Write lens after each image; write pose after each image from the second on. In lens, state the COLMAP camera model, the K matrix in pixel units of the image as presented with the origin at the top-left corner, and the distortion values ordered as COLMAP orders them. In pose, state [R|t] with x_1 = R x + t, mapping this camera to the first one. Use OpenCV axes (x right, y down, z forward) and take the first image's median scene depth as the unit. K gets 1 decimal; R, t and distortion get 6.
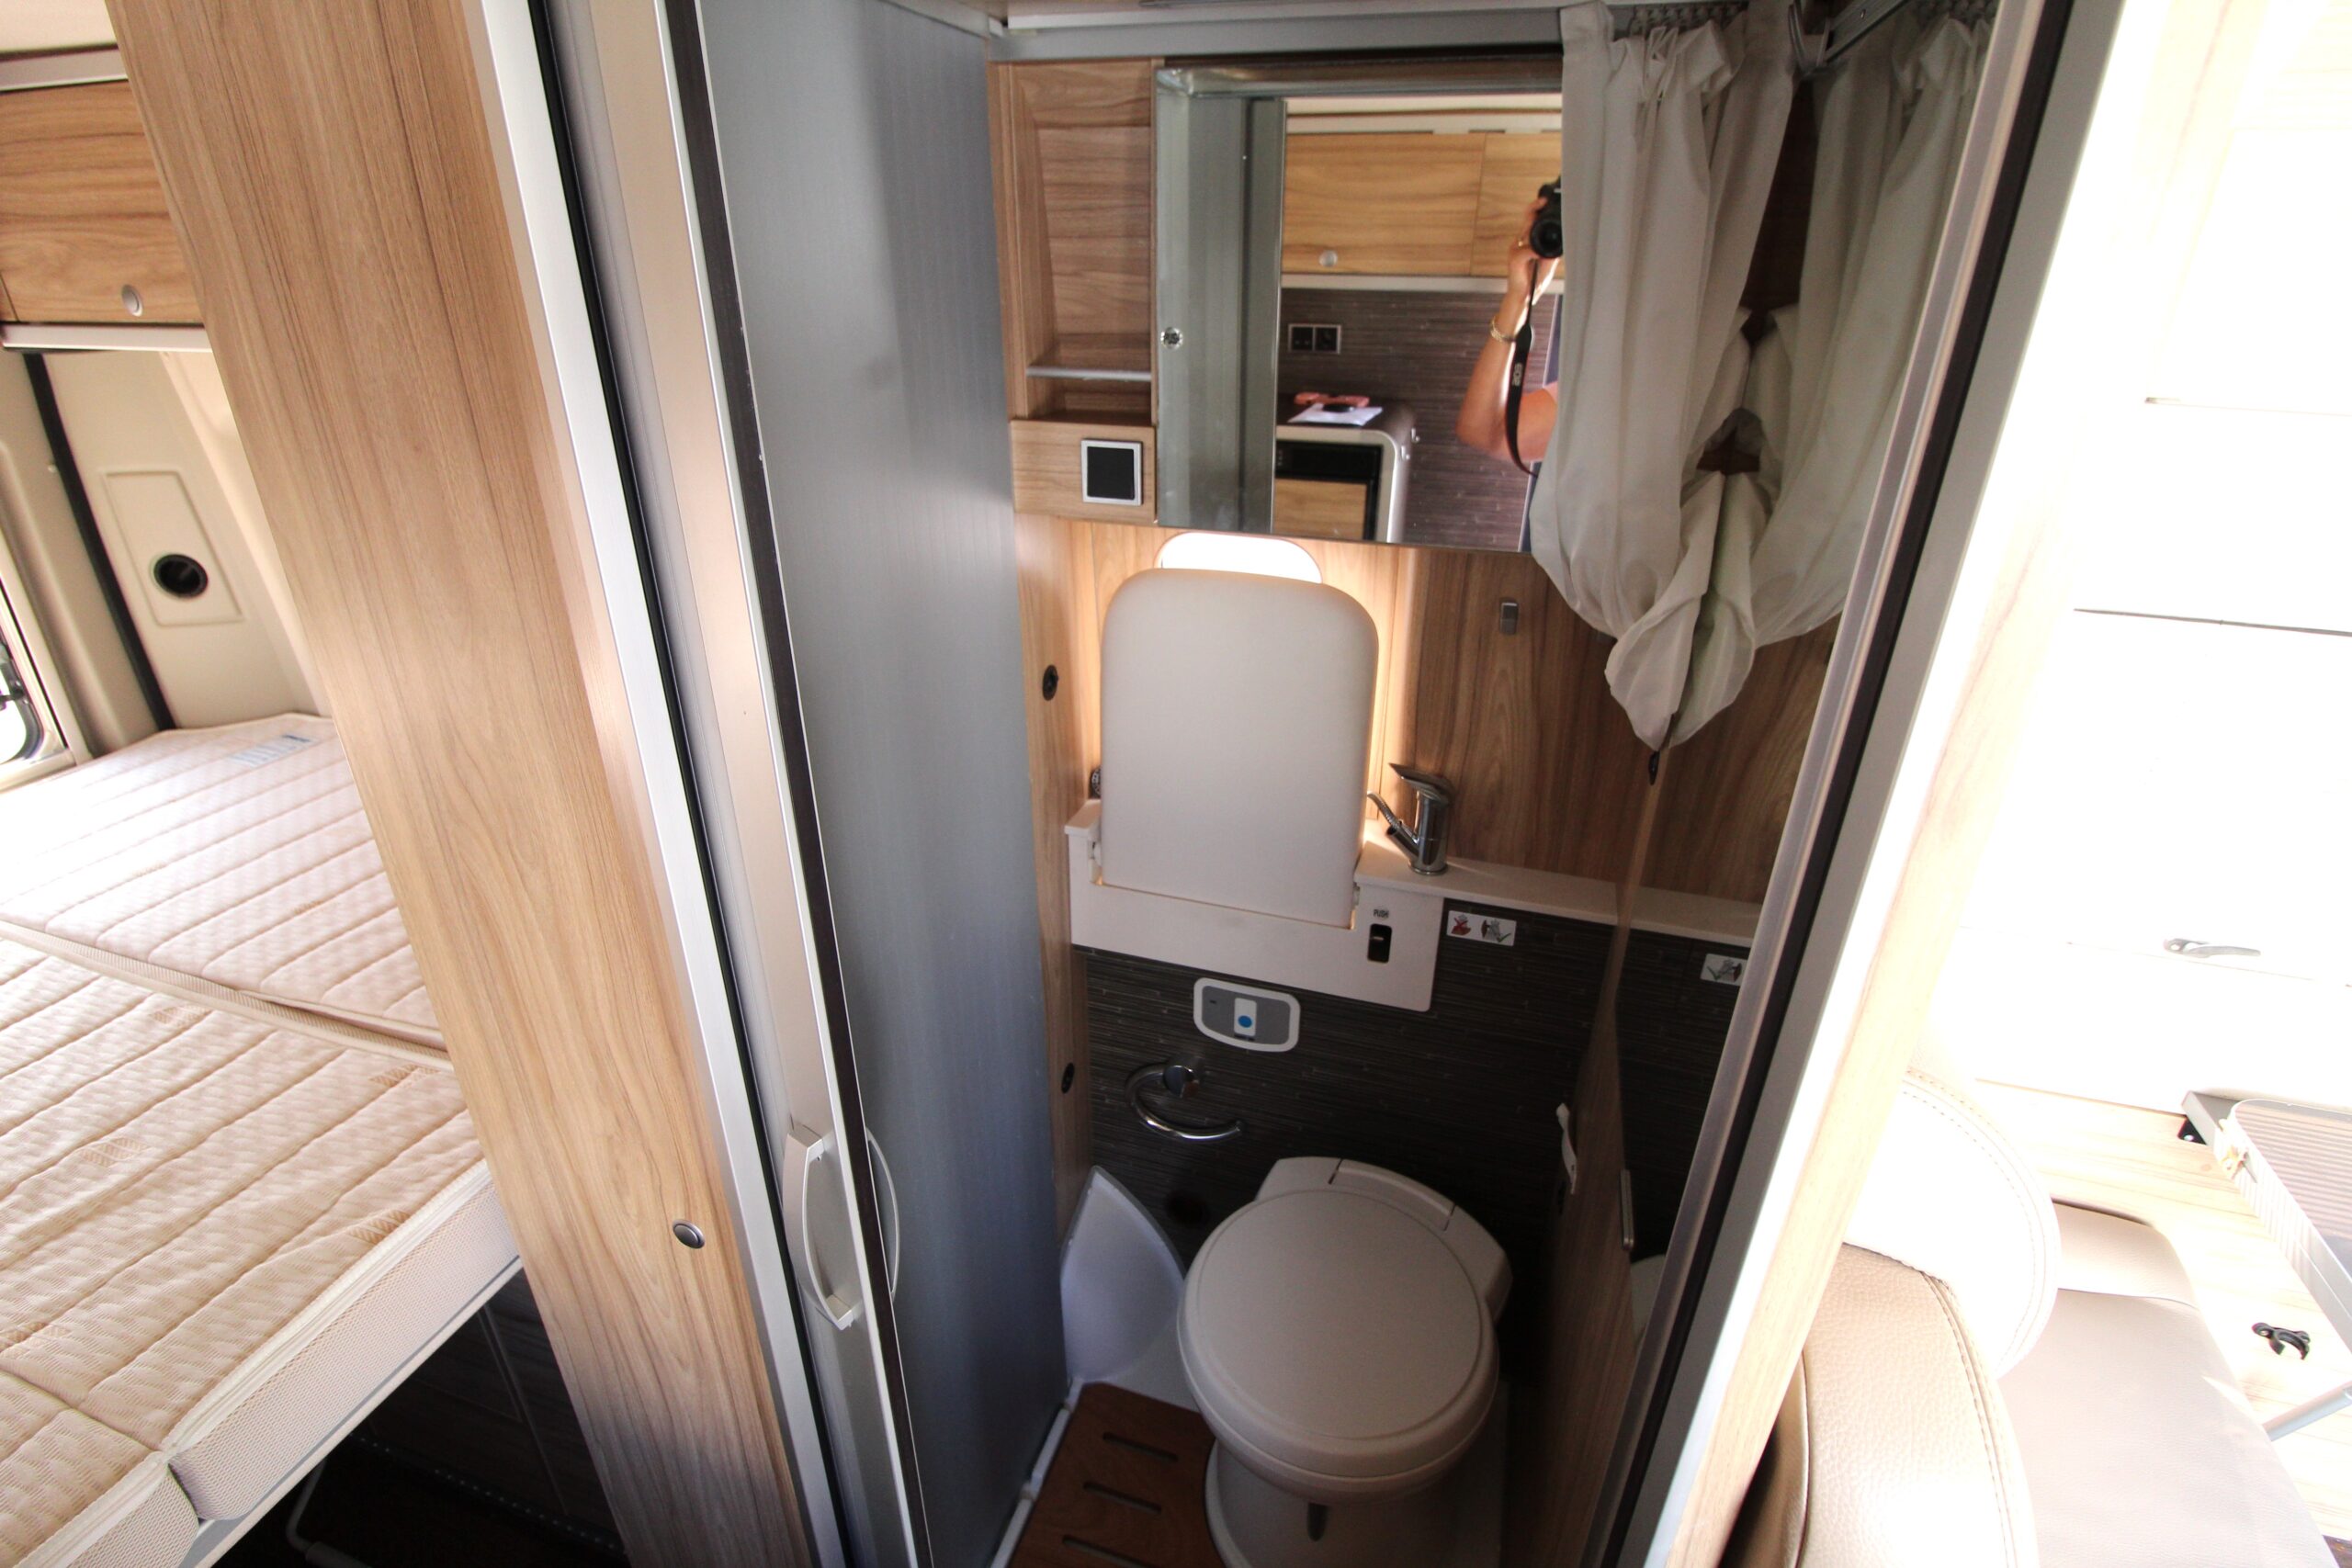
lens RADIAL K [[1093.5, 0, 1175.5], [0, 1093.5, 779.9], [0, 0, 1]] dist [-0.008652, -0.006808]
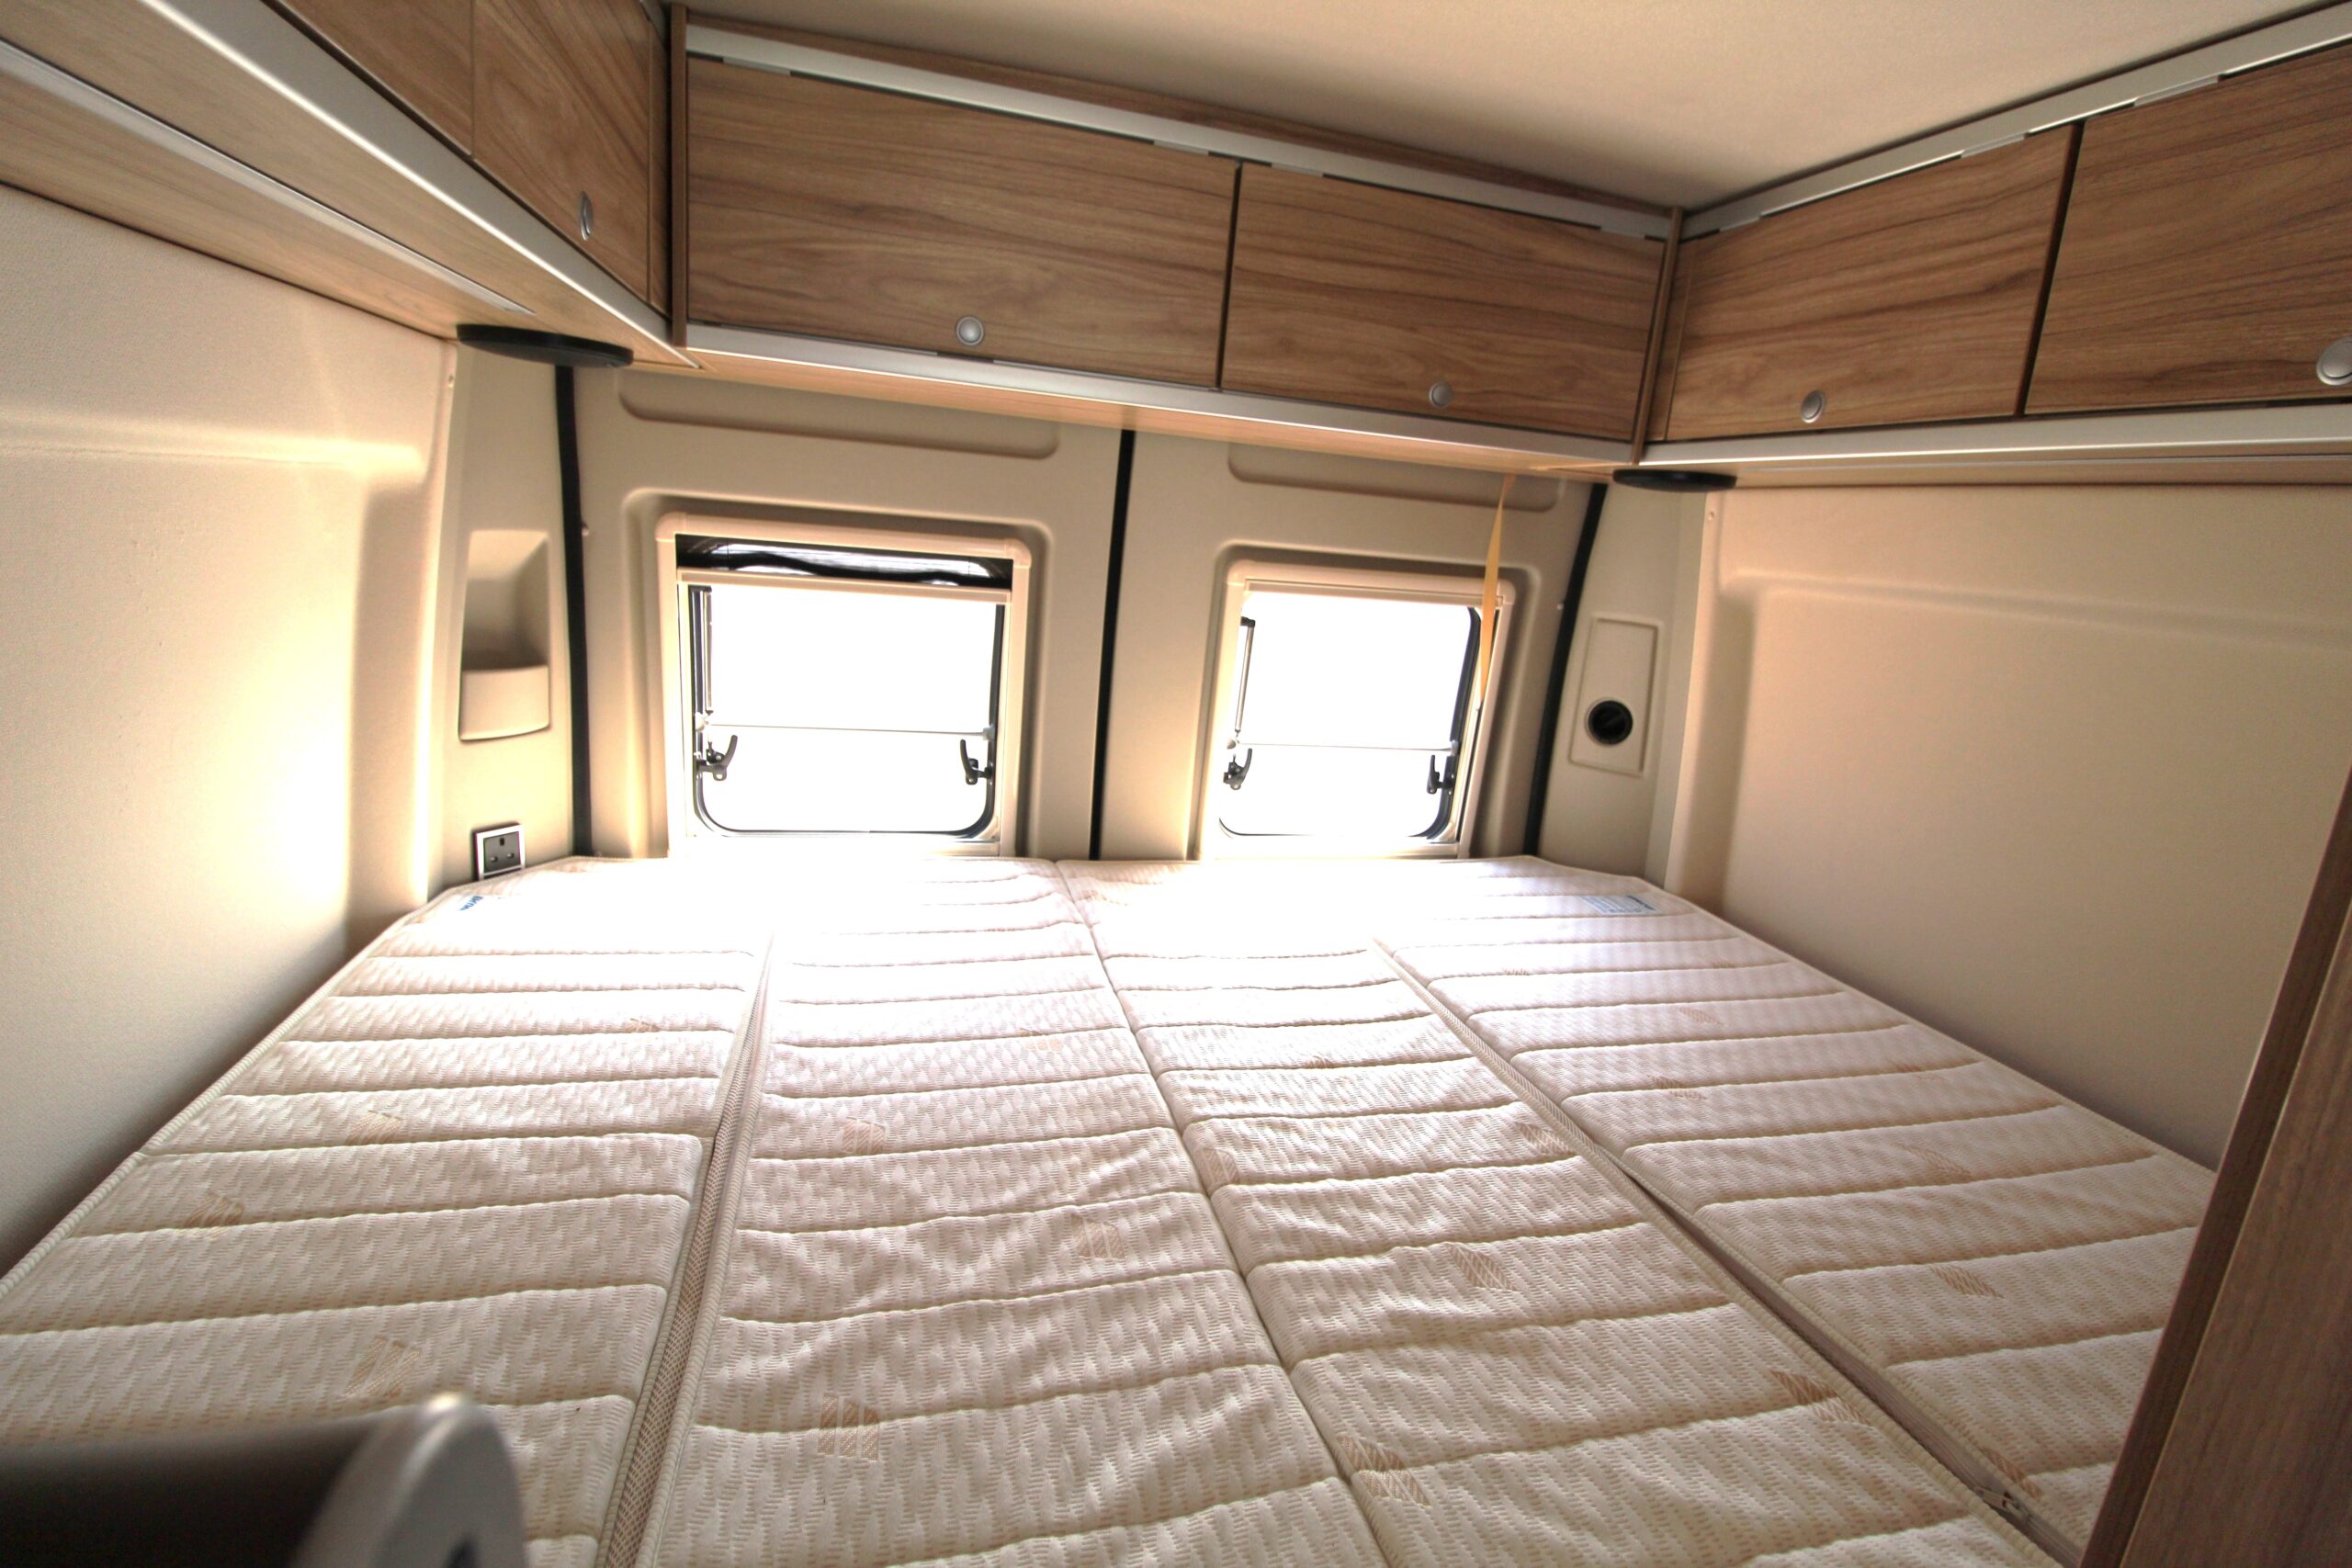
lens RADIAL K [[1093.5, 0, 1177.0], [0, 1093.5, 789.2], [0, 0, 1]] dist [-0.008652, -0.006808]
pose [[0.541869, 0.232275, -0.807729, -0.432319], [-0.431696, 0.901508, -0.030363, 0.115485], [0.721122, 0.365146, 0.588771, 0.171105]]
